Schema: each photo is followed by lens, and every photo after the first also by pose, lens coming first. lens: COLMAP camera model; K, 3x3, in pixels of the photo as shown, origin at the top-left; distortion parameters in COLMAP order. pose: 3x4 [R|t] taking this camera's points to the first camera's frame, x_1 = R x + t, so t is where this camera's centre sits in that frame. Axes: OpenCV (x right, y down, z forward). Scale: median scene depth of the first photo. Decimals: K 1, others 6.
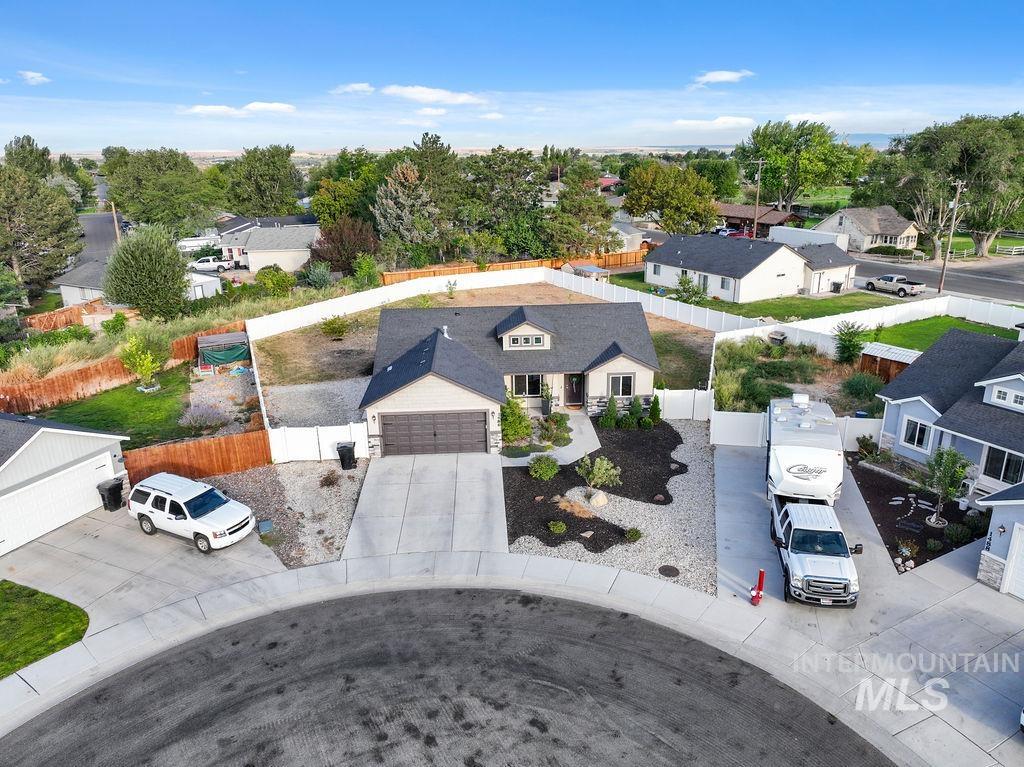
lens RADIAL K [[720.9, 0, 511.8], [0, 720.9, 387.2], [0, 0, 1]] dist [0.004071, 0.008198]
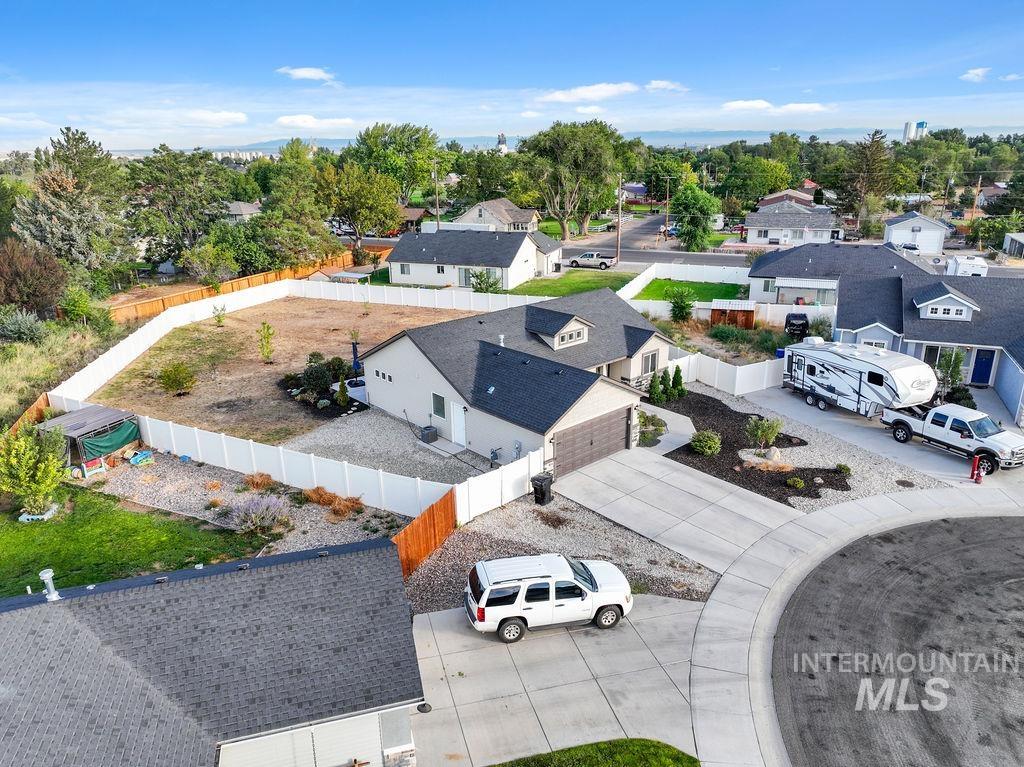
lens RADIAL K [[720.9, 0, 511.8], [0, 720.9, 387.2], [0, 0, 1]] dist [0.004071, 0.008198]
pose [[0.772938, -0.200391, 0.602005, -0.723530], [0.203362, 0.977002, 0.064114, -0.085485], [-0.601008, 0.072869, 0.795914, 0.300935]]
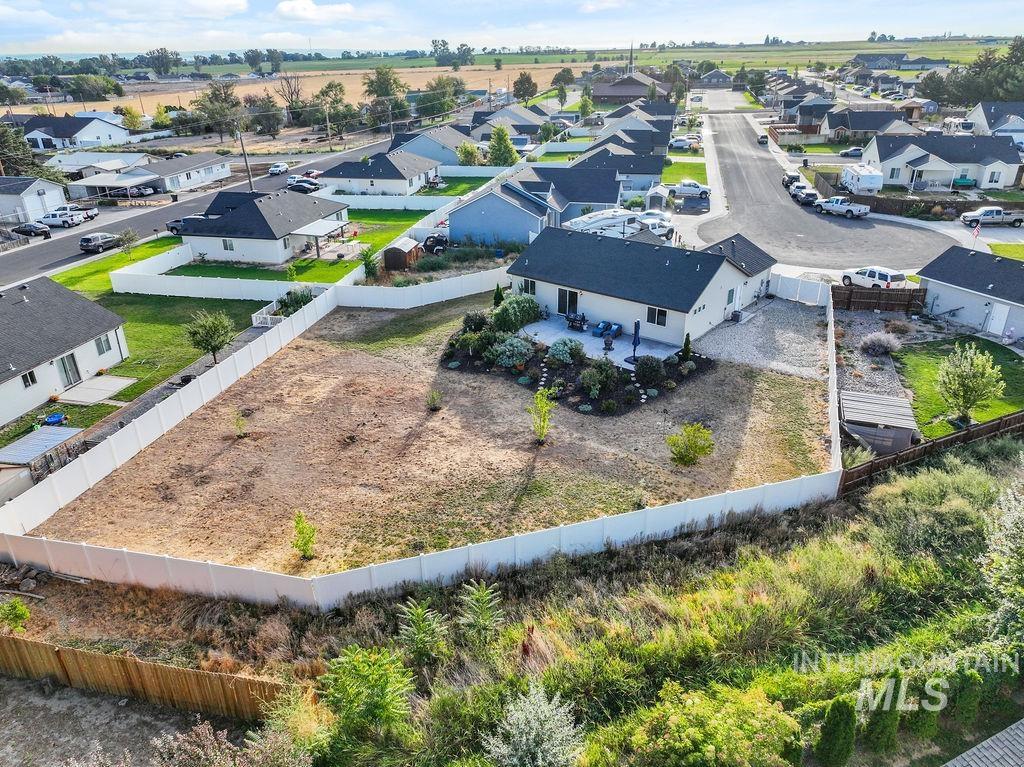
lens RADIAL K [[720.9, 0, 511.8], [0, 720.9, 387.2], [0, 0, 1]] dist [0.004071, 0.008198]
pose [[-0.738815, -0.262671, 0.620610, -0.833045], [0.240490, 0.757512, 0.606910, -0.874322], [-0.629537, 0.597645, -0.496491, 2.282565]]
